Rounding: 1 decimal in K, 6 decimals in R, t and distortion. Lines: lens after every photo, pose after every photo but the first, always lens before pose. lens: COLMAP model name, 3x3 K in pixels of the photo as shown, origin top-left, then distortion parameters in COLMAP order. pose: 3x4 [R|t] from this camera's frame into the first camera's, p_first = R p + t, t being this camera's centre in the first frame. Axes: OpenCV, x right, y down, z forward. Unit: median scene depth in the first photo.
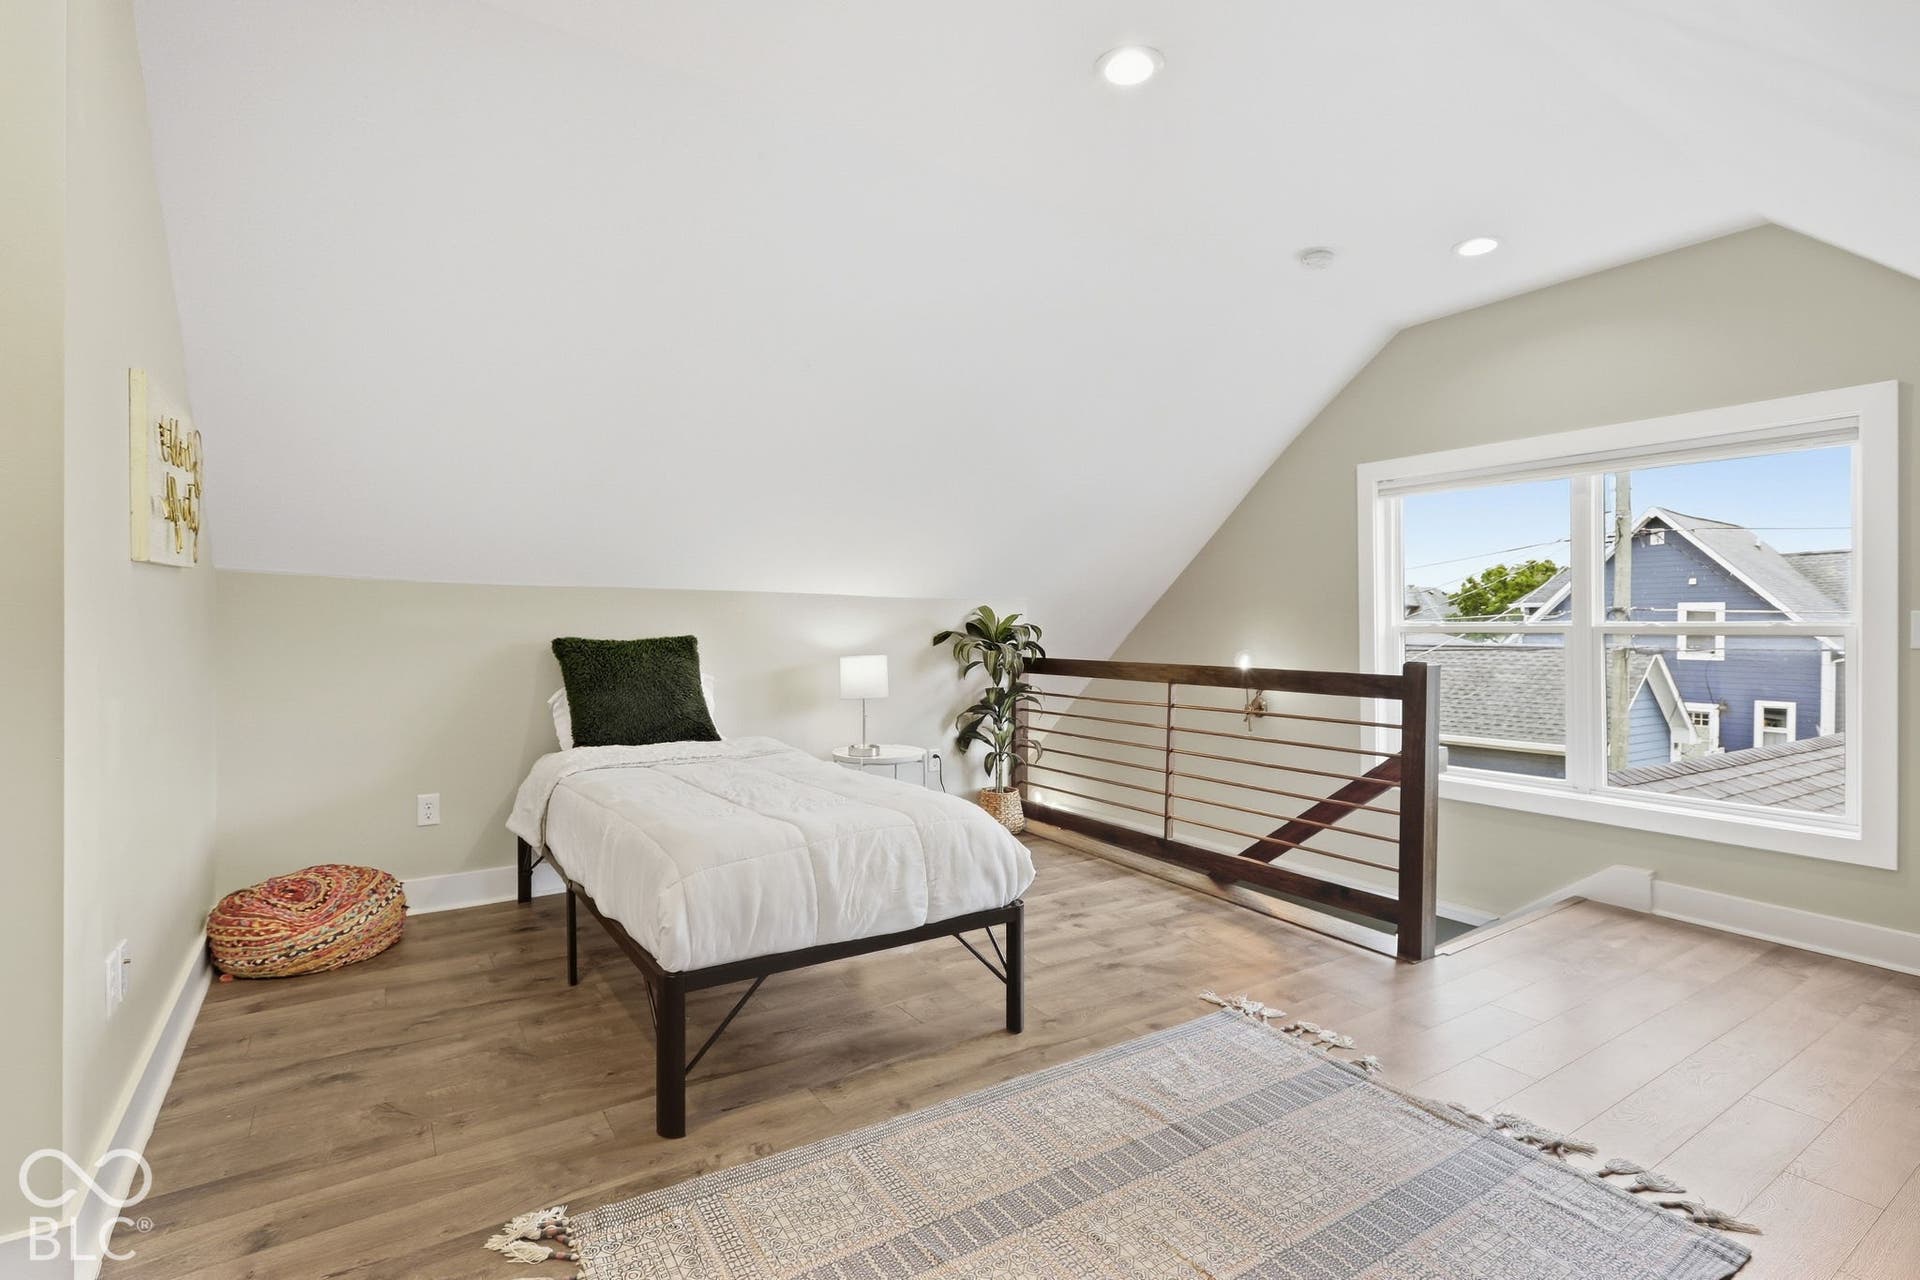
lens RADIAL K [[884.5, 0, 965.3], [0, 884.5, 629.4], [0, 0, 1]] dist [-0.000741, 0.000946]
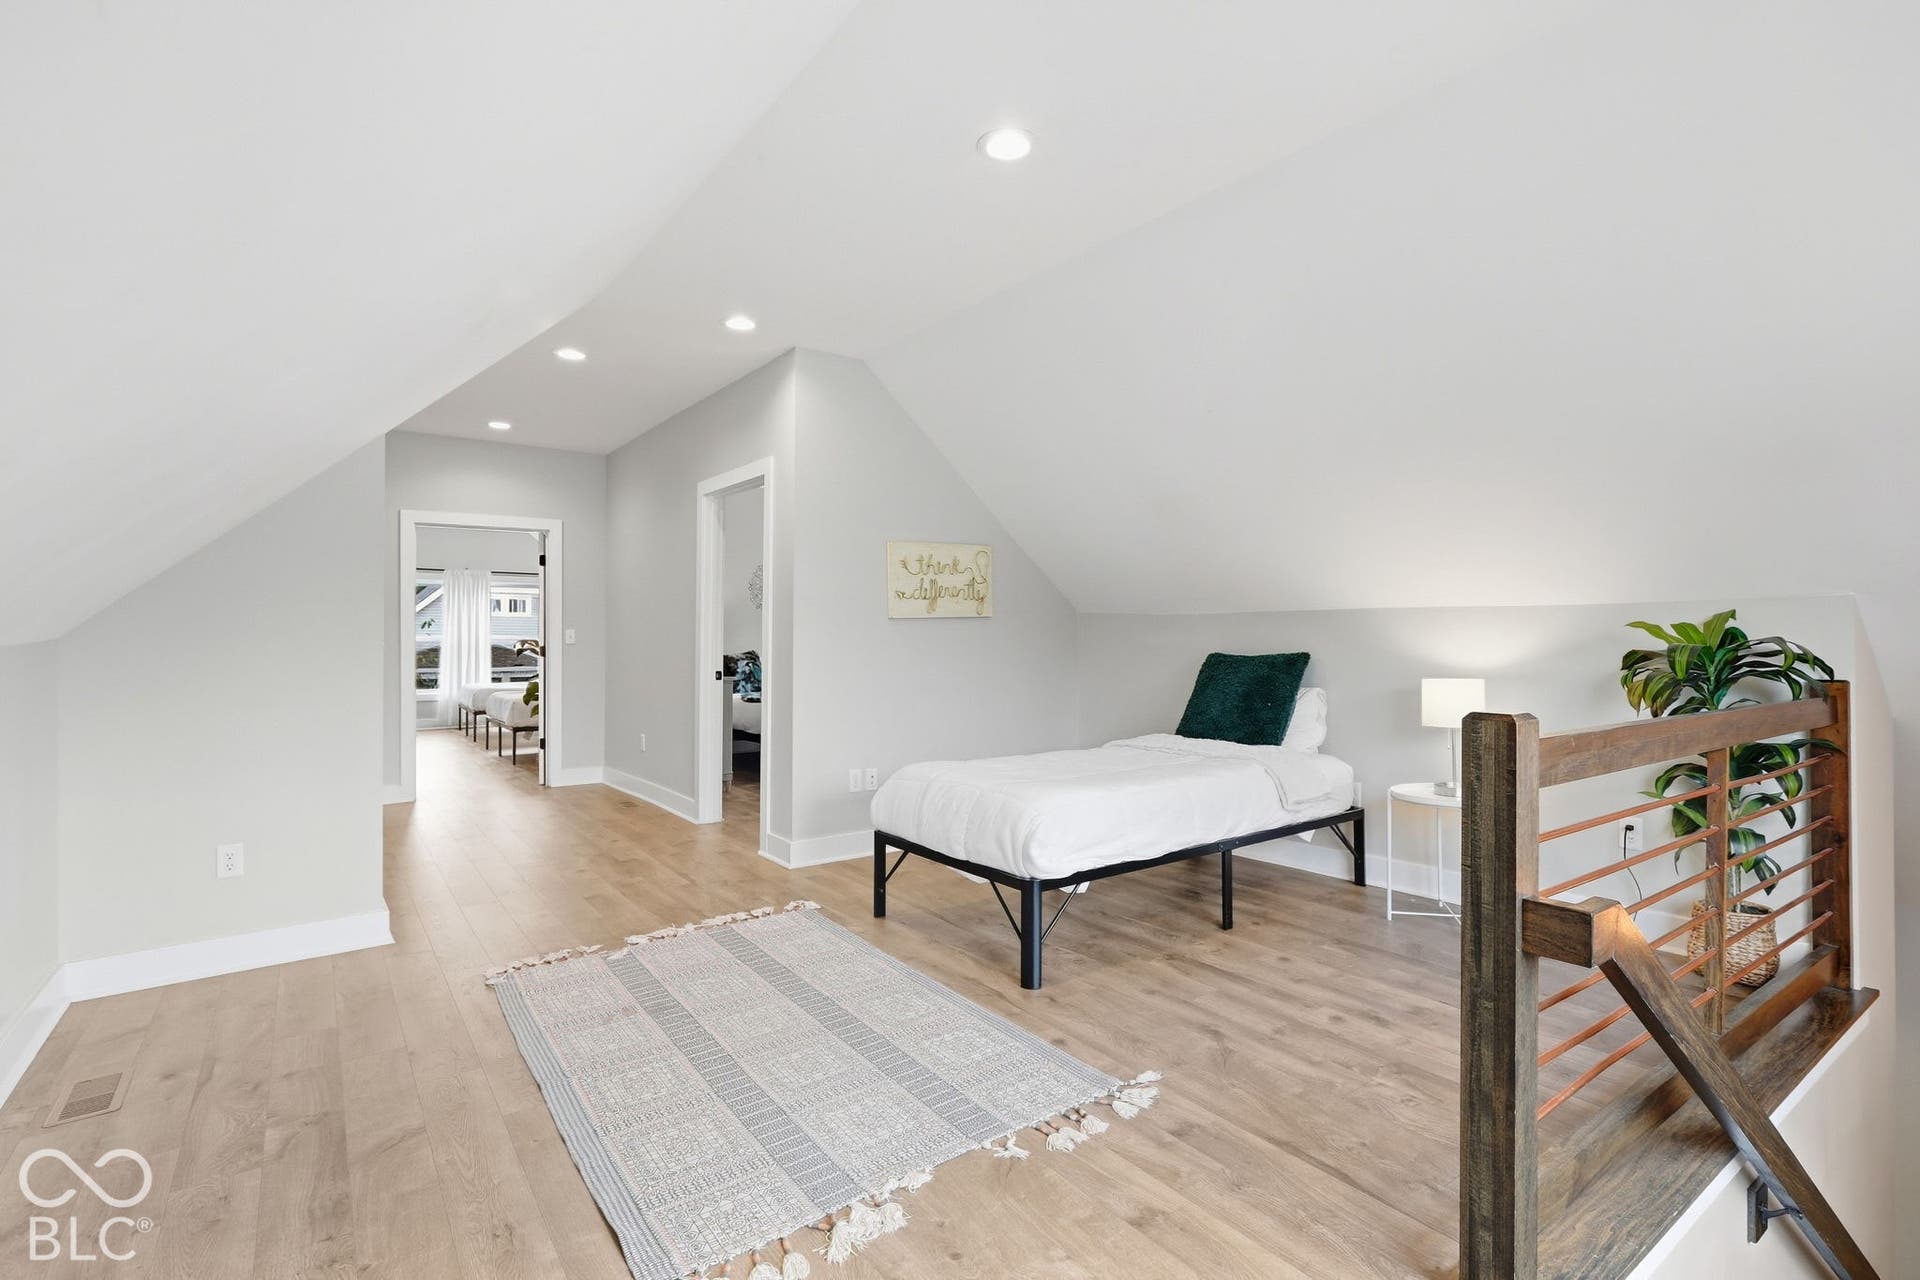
lens RADIAL K [[884.5, 0, 965.3], [0, 884.5, 629.4], [0, 0, 1]] dist [-0.000741, 0.000946]
pose [[0.065496, -0.018240, -0.997686, 1.119111], [0.000376, 0.999833, -0.018254, -0.001068], [0.997853, 0.000821, 0.065492, 0.760490]]
